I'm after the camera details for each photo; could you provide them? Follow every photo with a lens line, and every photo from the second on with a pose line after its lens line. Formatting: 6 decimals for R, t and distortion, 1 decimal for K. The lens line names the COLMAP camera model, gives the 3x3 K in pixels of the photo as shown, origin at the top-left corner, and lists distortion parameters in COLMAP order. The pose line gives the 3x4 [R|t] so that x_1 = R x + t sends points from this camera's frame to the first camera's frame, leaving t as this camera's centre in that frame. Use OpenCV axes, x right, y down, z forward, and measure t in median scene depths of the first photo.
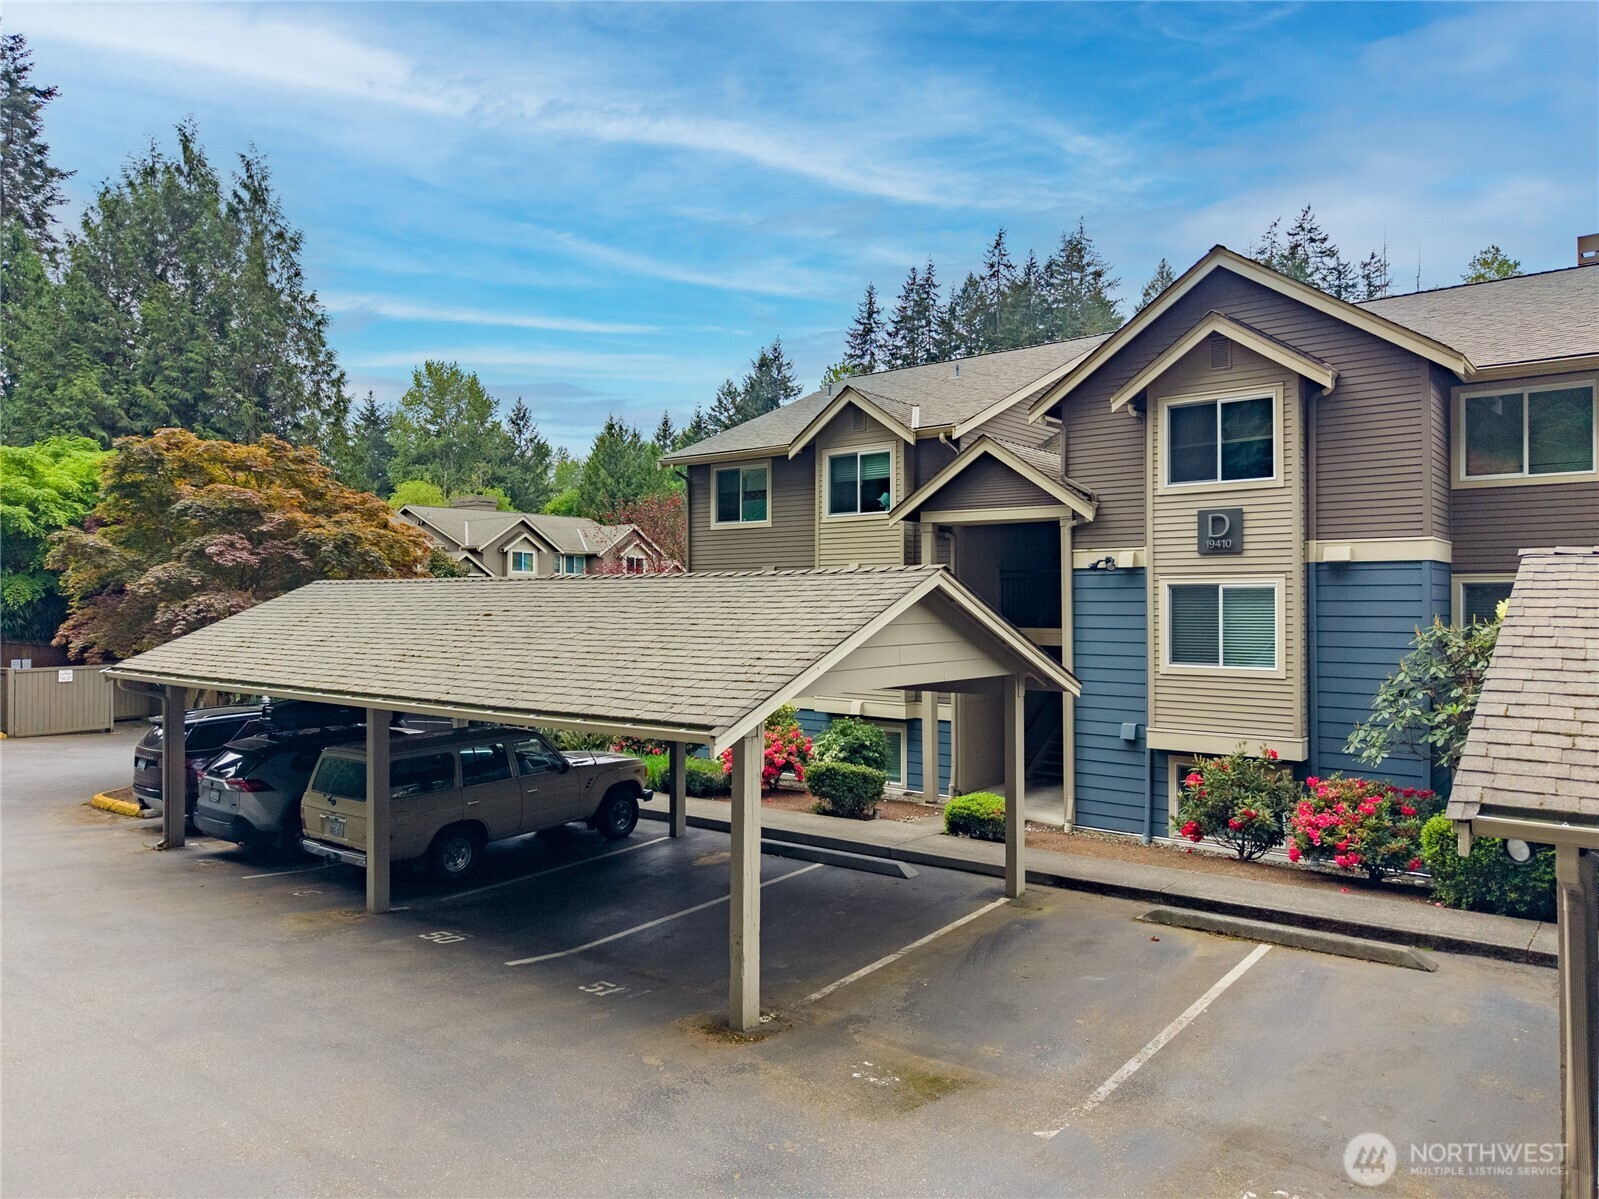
lens RADIAL K [[1071.9, 0, 802.1], [0, 1071.9, 599.3], [0, 0, 1]] dist [0.034549, -0.040909]
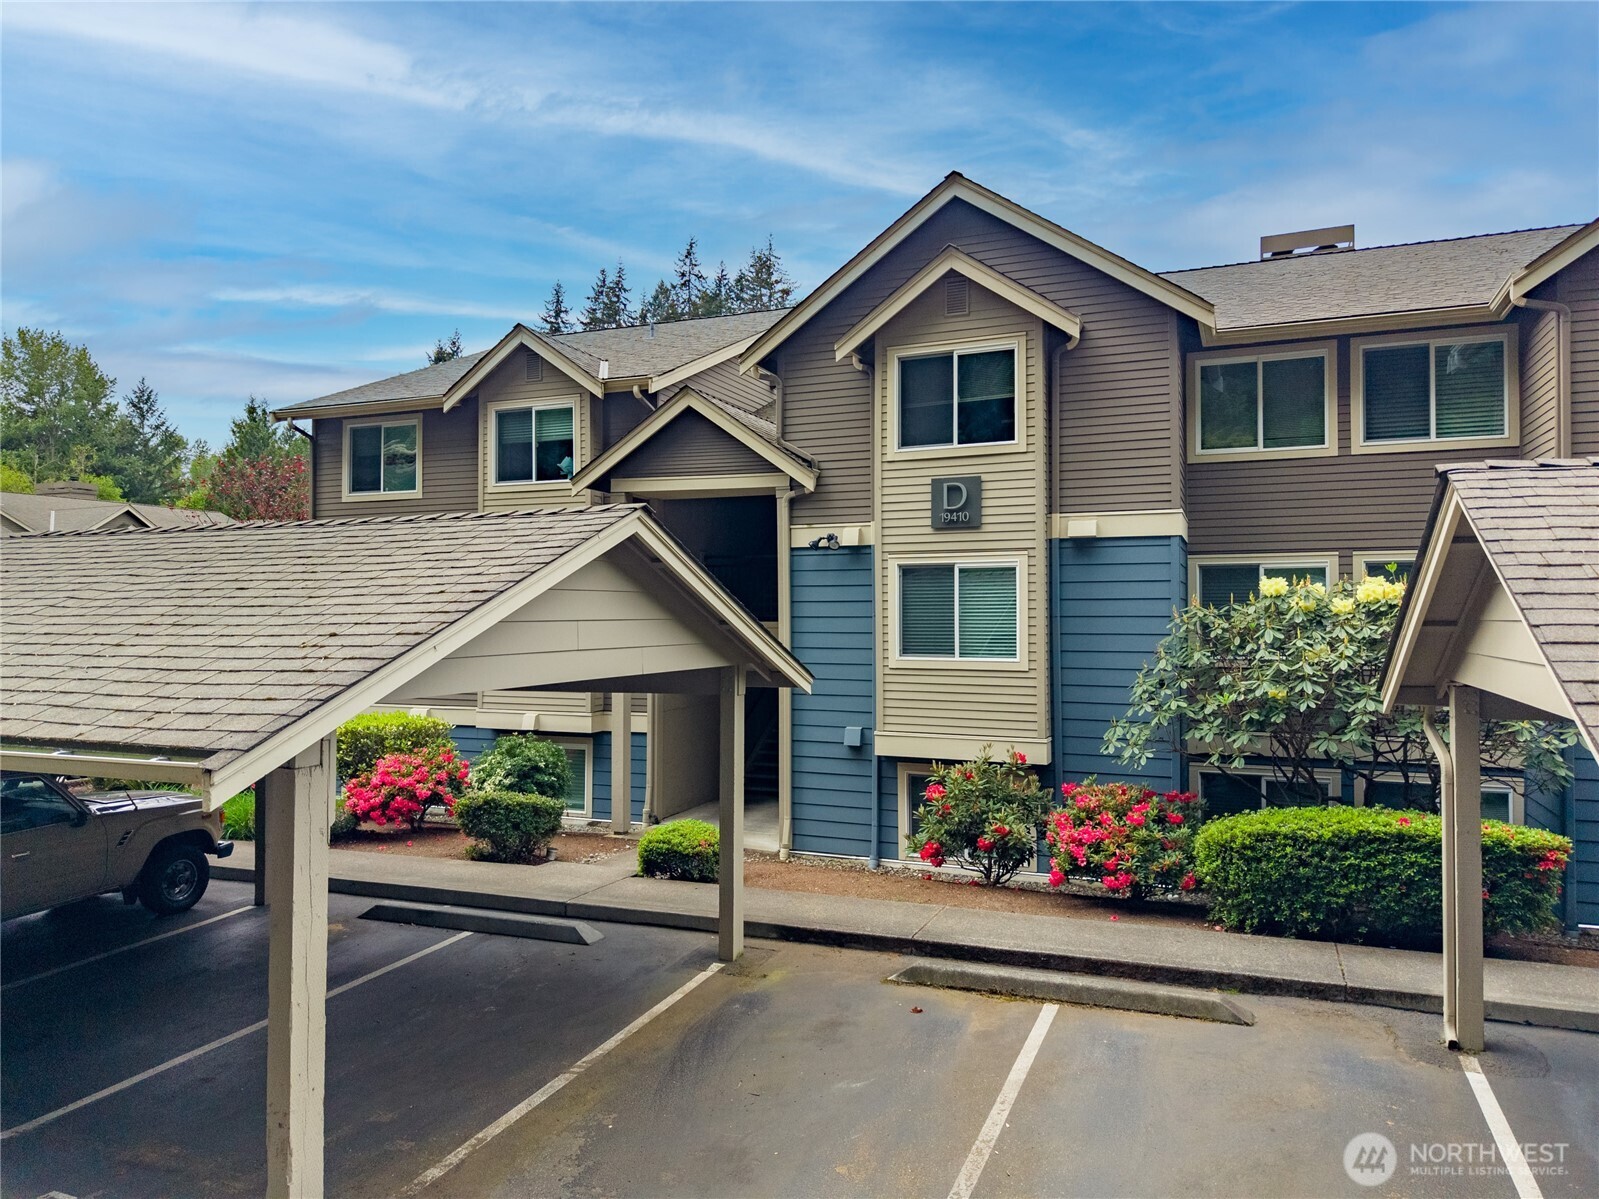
lens RADIAL K [[1071.9, 0, 798.6], [0, 1071.9, 600.5], [0, 0, 1]] dist [0.034549, -0.040909]
pose [[0.960151, 0.003472, 0.279462, 0.025134], [-0.000176, 0.999930, -0.011816, 0.026262], [-0.279483, 0.011295, 0.960084, 0.209607]]
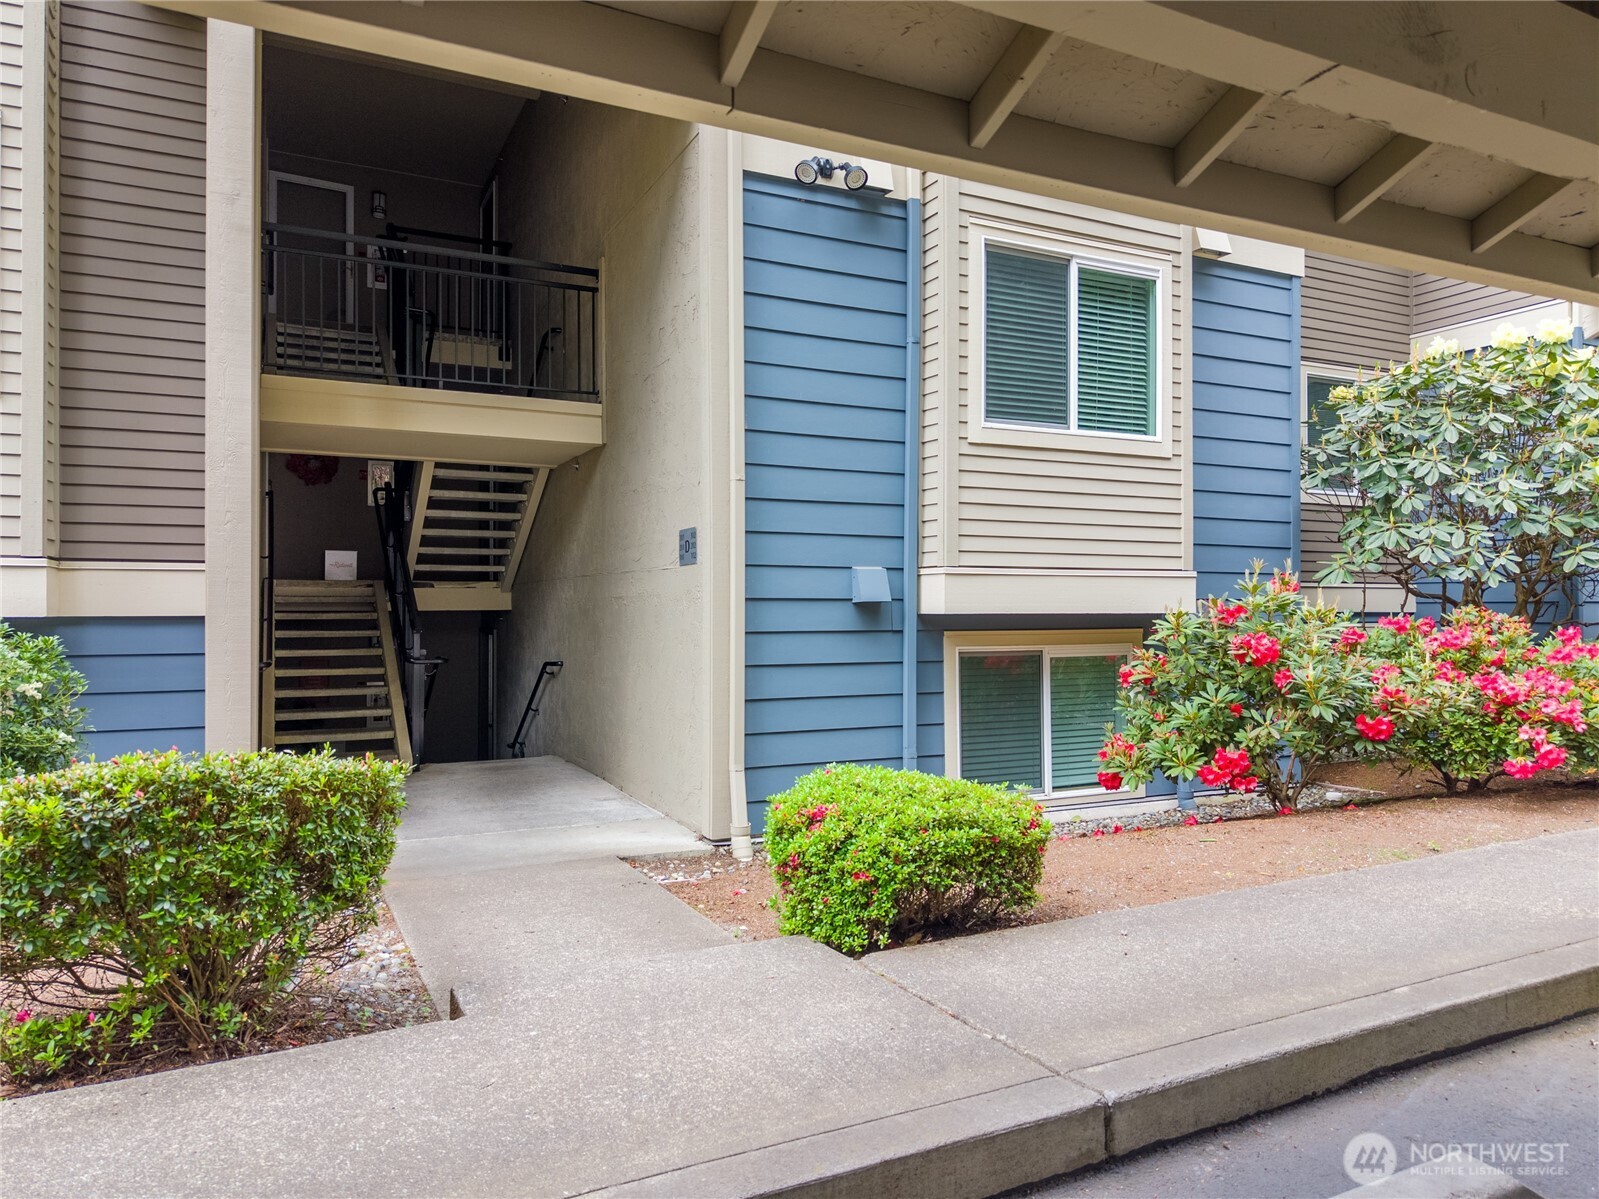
lens RADIAL K [[1071.9, 0, 801.8], [0, 1071.9, 612.9], [0, 0, 1]] dist [0.034549, -0.040909]
pose [[0.428212, -0.000939, 0.903678, -0.093739], [-0.002399, 0.999995, 0.002176, 0.143376], [-0.903675, -0.003100, 0.428208, 0.915608]]
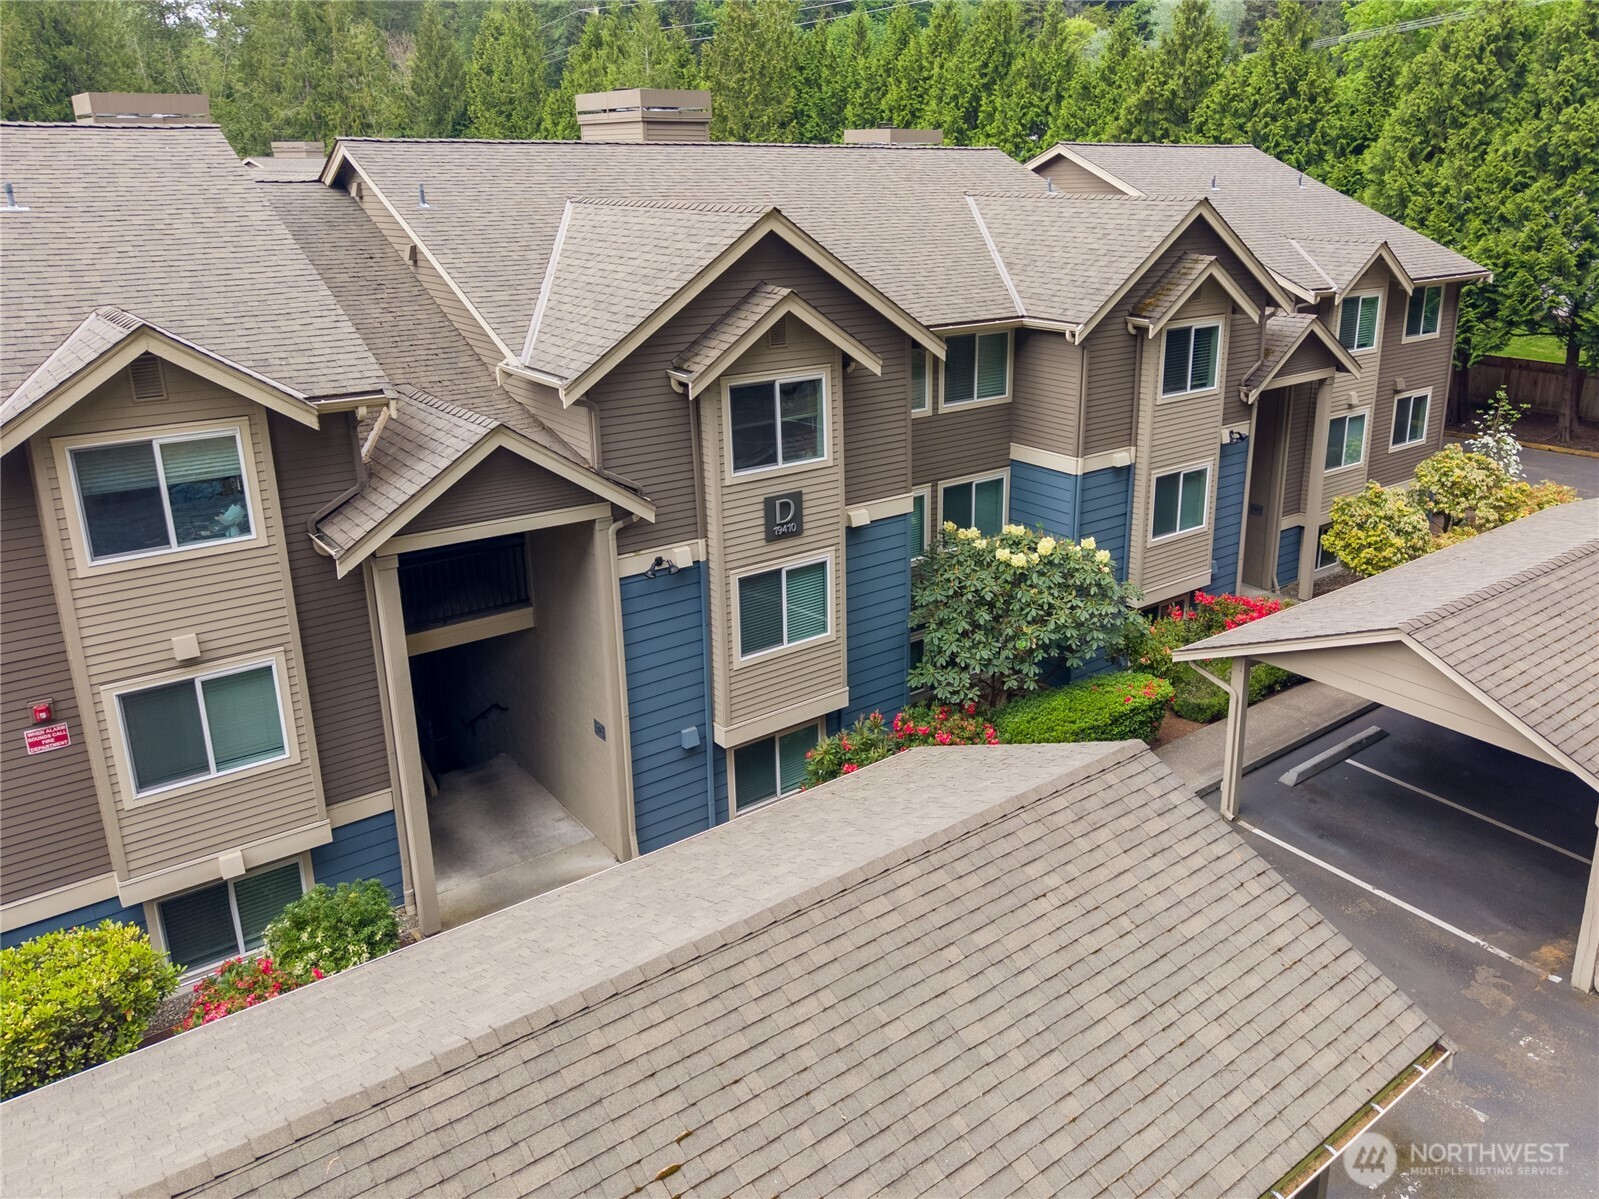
lens RADIAL K [[1203.5, 0, 898.2], [0, 1203.5, 510.3], [0, 0, 1]] dist [0.020000, -0.016921]
pose [[0.199995, -0.264451, 0.943434, -0.611921], [-0.005552, 0.962566, 0.270991, -0.363528], [-0.979781, -0.059435, 0.191040, 0.701646]]
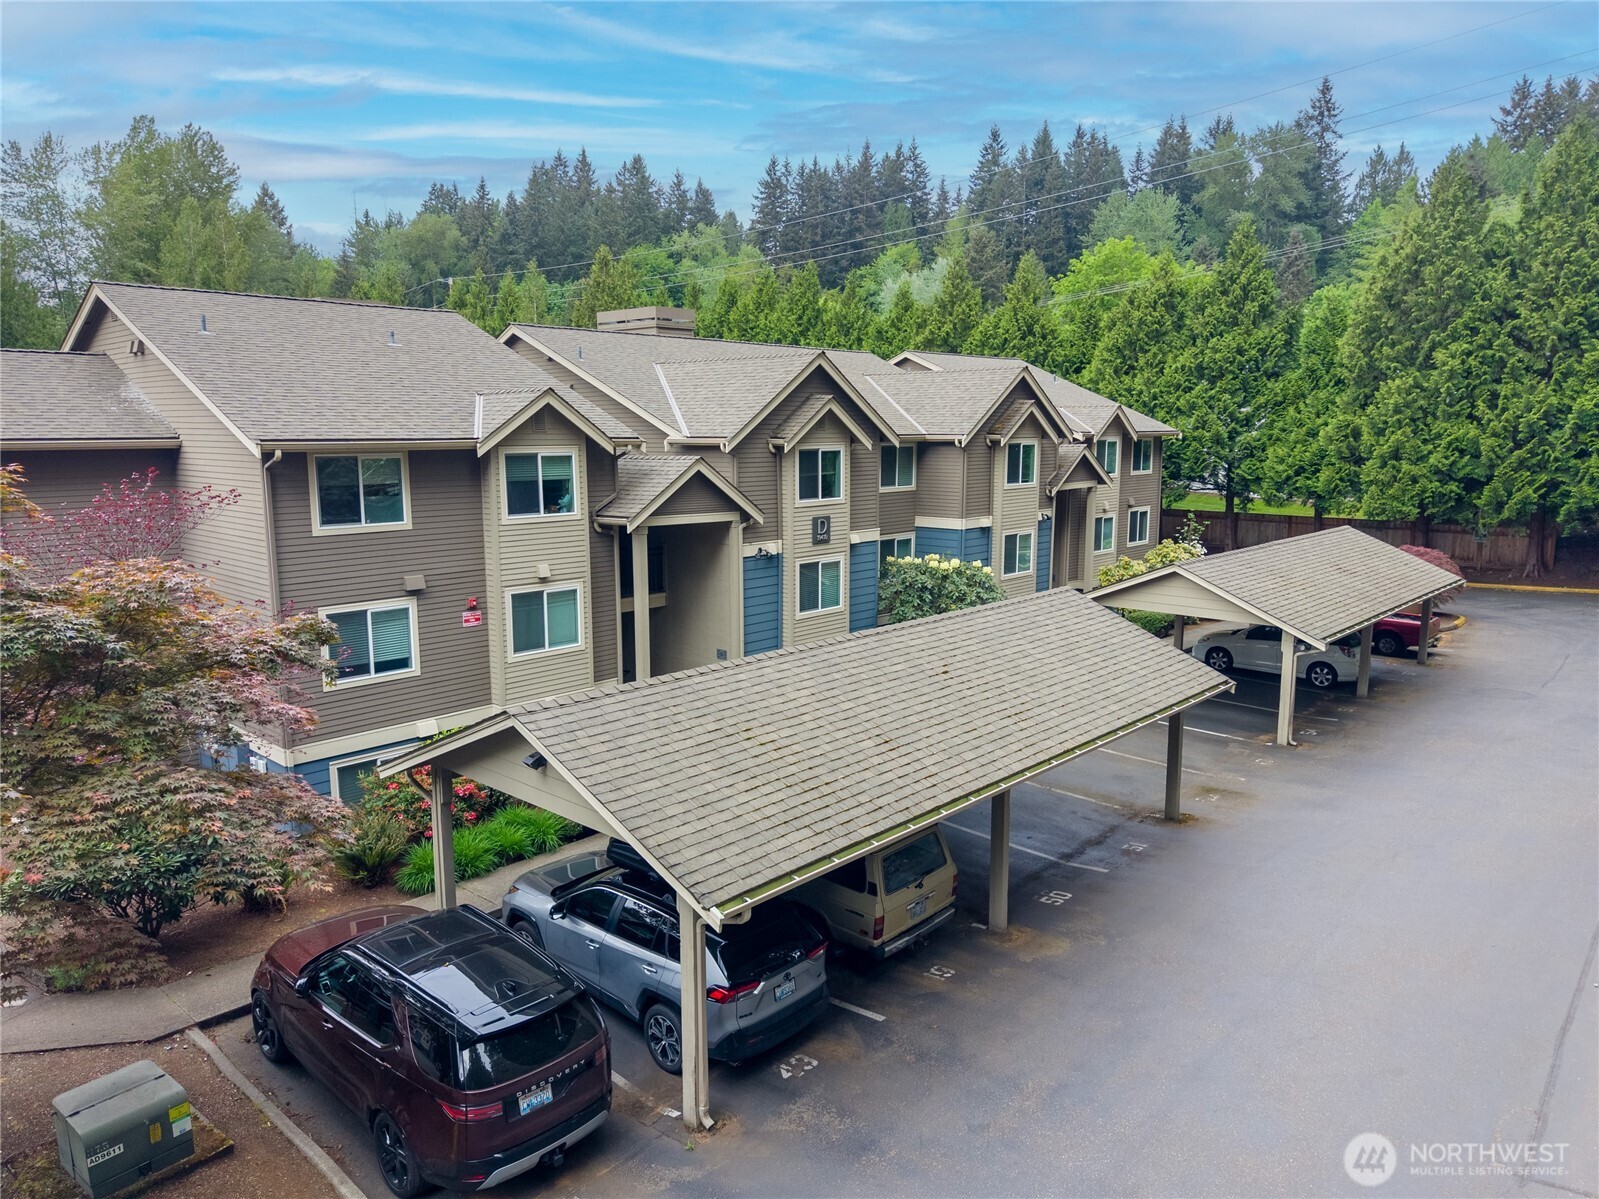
lens RADIAL K [[1071.9, 0, 796.6], [0, 1071.9, 585.3], [0, 0, 1]] dist [0.034549, -0.040909]
pose [[0.064493, -0.142347, 0.987714, -1.262081], [-0.003265, 0.989739, 0.142852, -0.215154], [-0.997913, -0.012438, 0.063367, 0.942523]]
